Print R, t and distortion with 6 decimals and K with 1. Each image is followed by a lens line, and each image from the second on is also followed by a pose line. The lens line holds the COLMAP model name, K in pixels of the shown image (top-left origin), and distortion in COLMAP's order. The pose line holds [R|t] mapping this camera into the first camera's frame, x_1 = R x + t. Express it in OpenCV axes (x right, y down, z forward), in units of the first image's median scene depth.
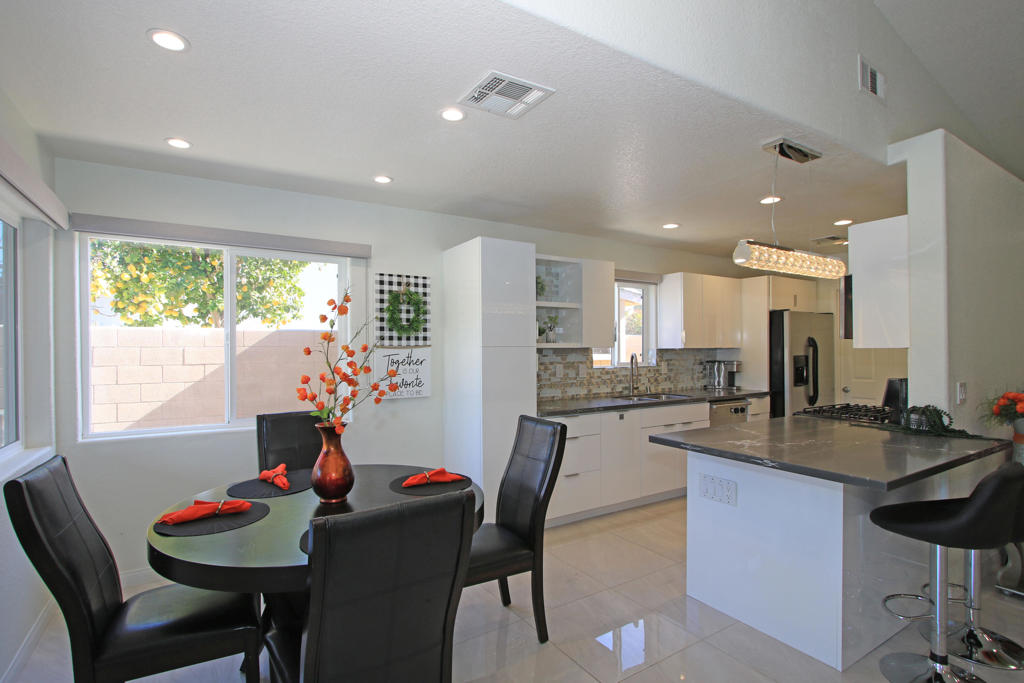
lens RADIAL K [[496.6, 0, 508.3], [0, 496.6, 347.6], [0, 0, 1]] dist [-0.014738, 0.001780]
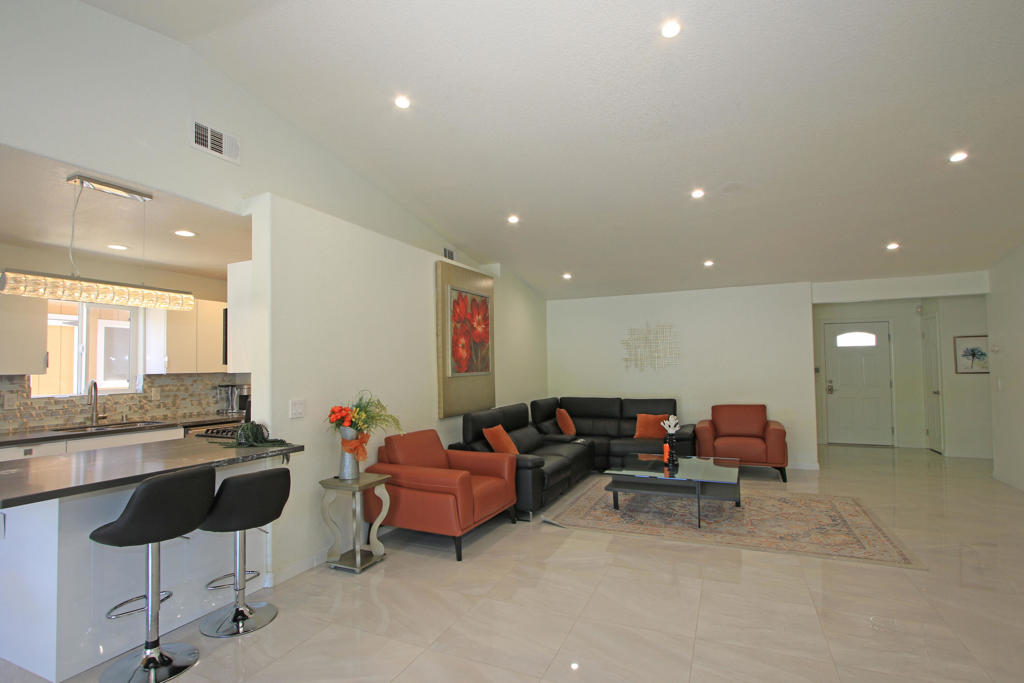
lens RADIAL K [[501.2, 0, 508.0], [0, 501.2, 349.3], [0, 0, 1]] dist [-0.014437, 0.004901]
pose [[0.841025, 0.010549, 0.540894, 0.540477], [0.012153, 0.999189, -0.038383, -0.000784], [-0.540860, 0.038855, 0.840215, -0.262800]]
